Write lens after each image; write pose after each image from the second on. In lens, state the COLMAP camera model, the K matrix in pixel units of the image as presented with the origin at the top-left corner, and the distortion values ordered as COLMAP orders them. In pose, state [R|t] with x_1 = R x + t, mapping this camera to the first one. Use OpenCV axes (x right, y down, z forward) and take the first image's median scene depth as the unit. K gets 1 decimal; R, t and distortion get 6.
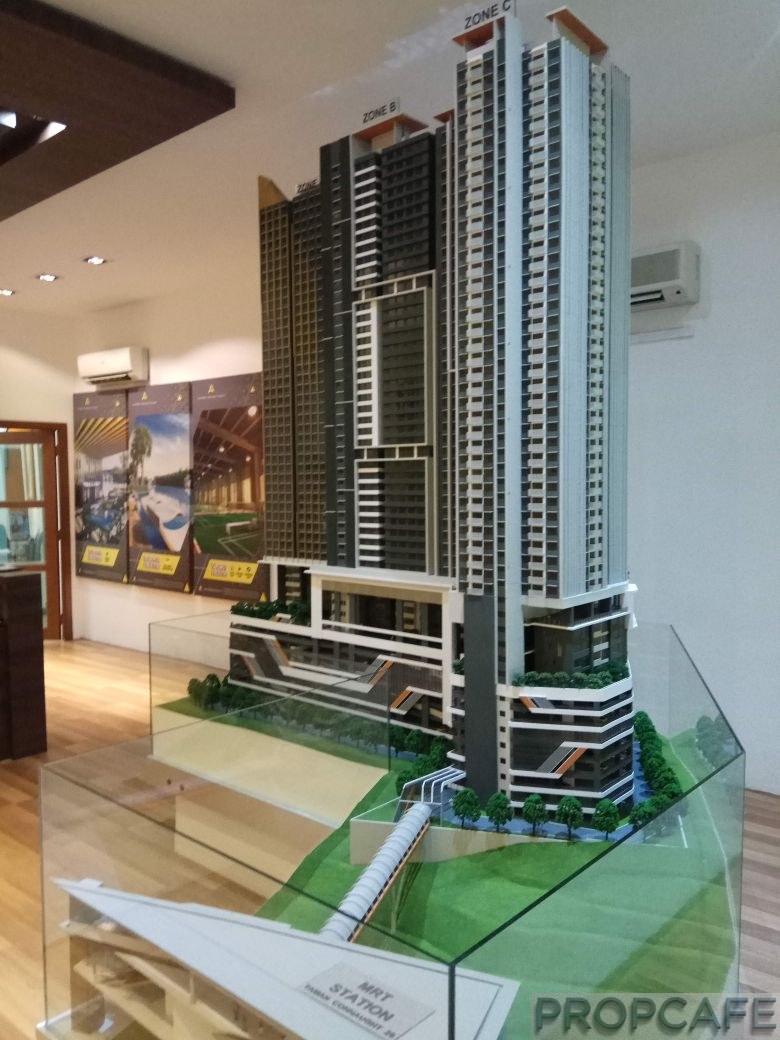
lens RADIAL K [[826.6, 0, 389.7], [0, 826.6, 523.4], [0, 0, 1]] dist [-0.002006, 0.000013]
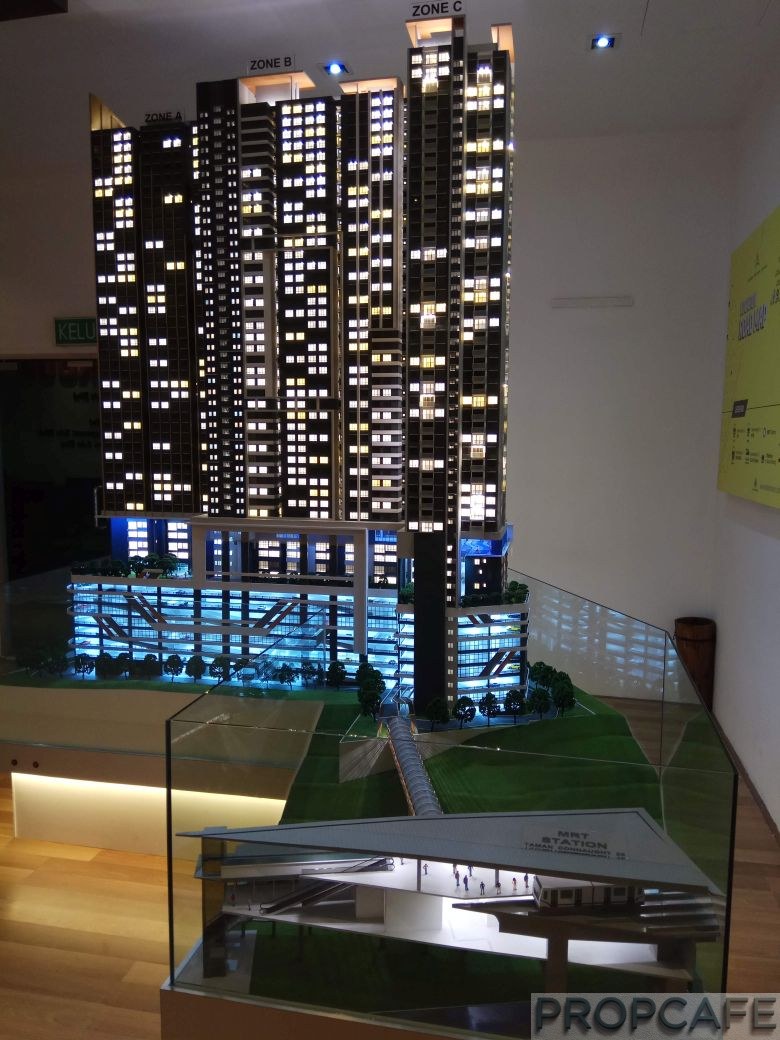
lens RADIAL K [[826.6, 0, 389.7], [0, 826.6, 517.3], [0, 0, 1]] dist [-0.002006, 0.000013]
pose [[0.871870, -0.046866, 0.487490, -0.382672], [0.020224, 0.998007, 0.059774, -0.000073], [-0.489319, -0.042256, 0.871080, 0.023999]]
